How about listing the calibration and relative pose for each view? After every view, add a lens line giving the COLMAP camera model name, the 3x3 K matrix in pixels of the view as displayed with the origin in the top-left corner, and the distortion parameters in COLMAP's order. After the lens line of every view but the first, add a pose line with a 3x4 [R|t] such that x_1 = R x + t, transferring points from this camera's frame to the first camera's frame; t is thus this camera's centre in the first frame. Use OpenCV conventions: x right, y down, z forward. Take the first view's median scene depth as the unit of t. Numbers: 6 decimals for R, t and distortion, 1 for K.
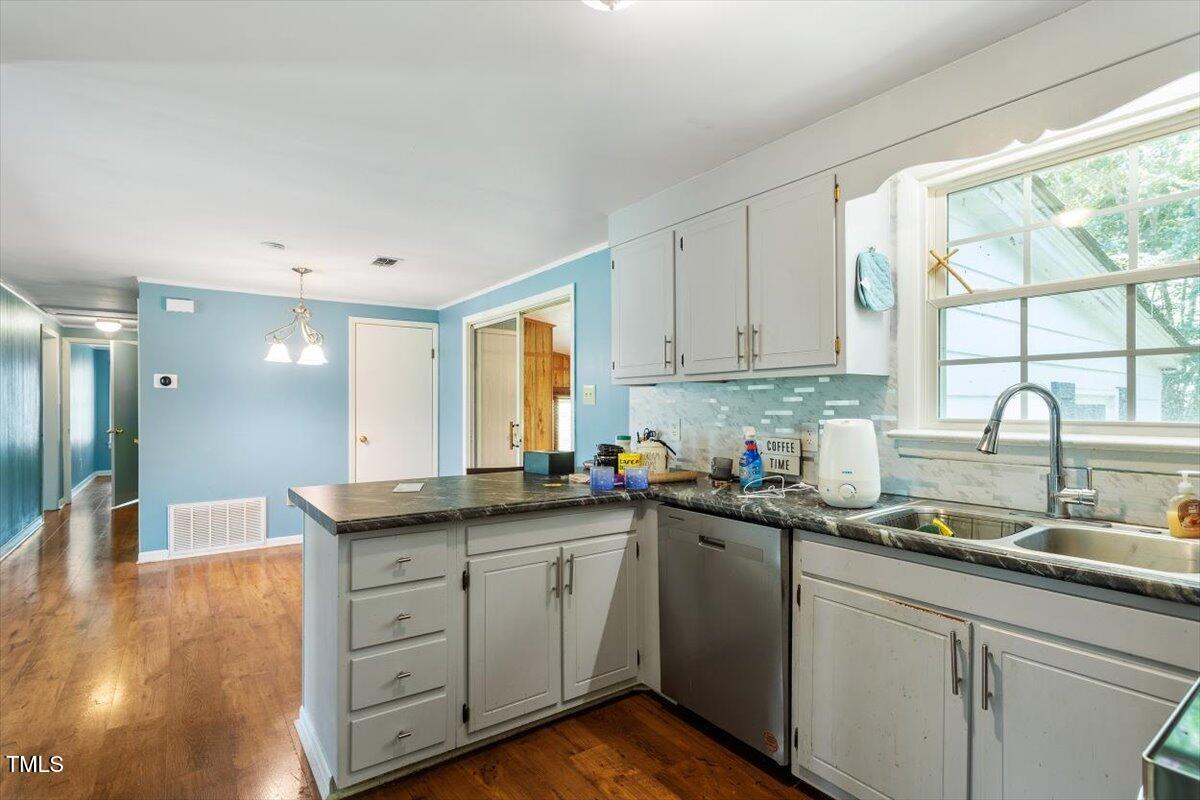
lens RADIAL K [[575.0, 0, 589.6], [0, 575.0, 410.7], [0, 0, 1]] dist [0.005895, 0.001572]
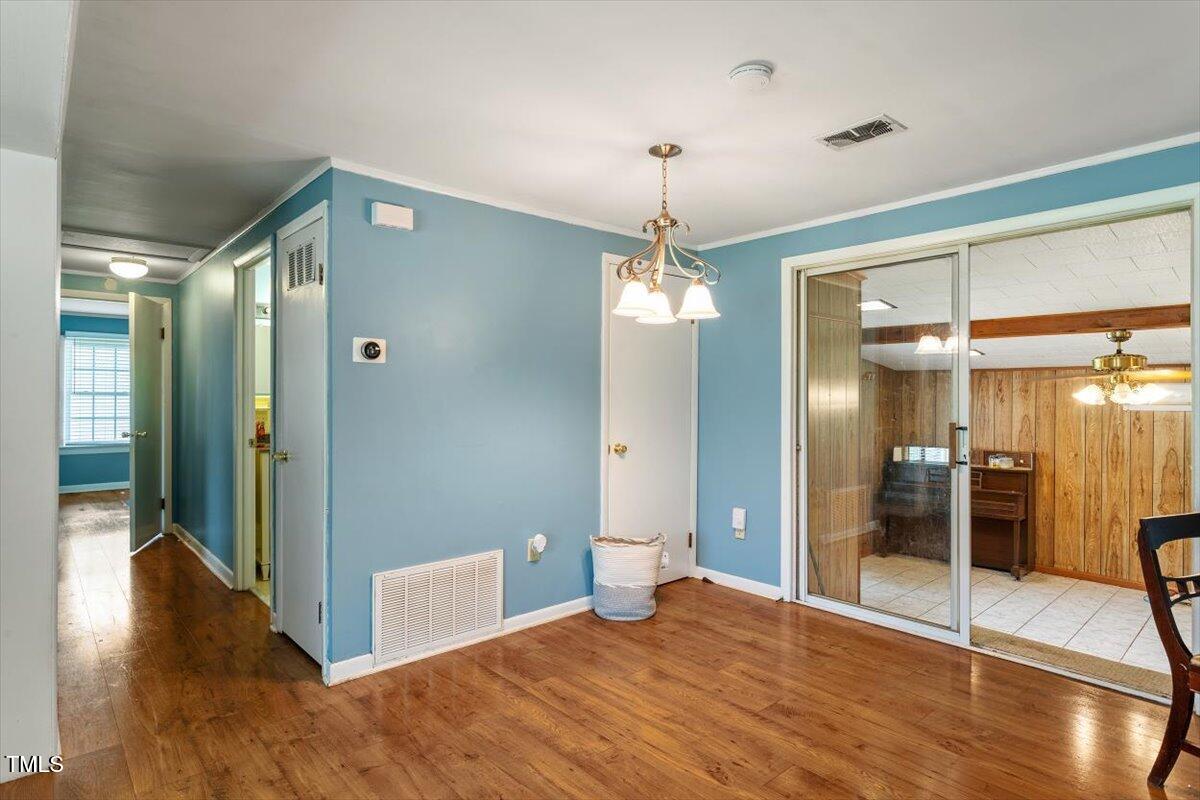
lens RADIAL K [[634.5, 0, 599.3], [0, 634.5, 397.3], [0, 0, 1]] dist [-0.023815, 0.000822]
pose [[0.994353, 0.001323, 0.106117, -0.578623], [-0.000800, 0.999987, -0.004972, -0.003661], [-0.106122, 0.004859, 0.994341, 0.372790]]
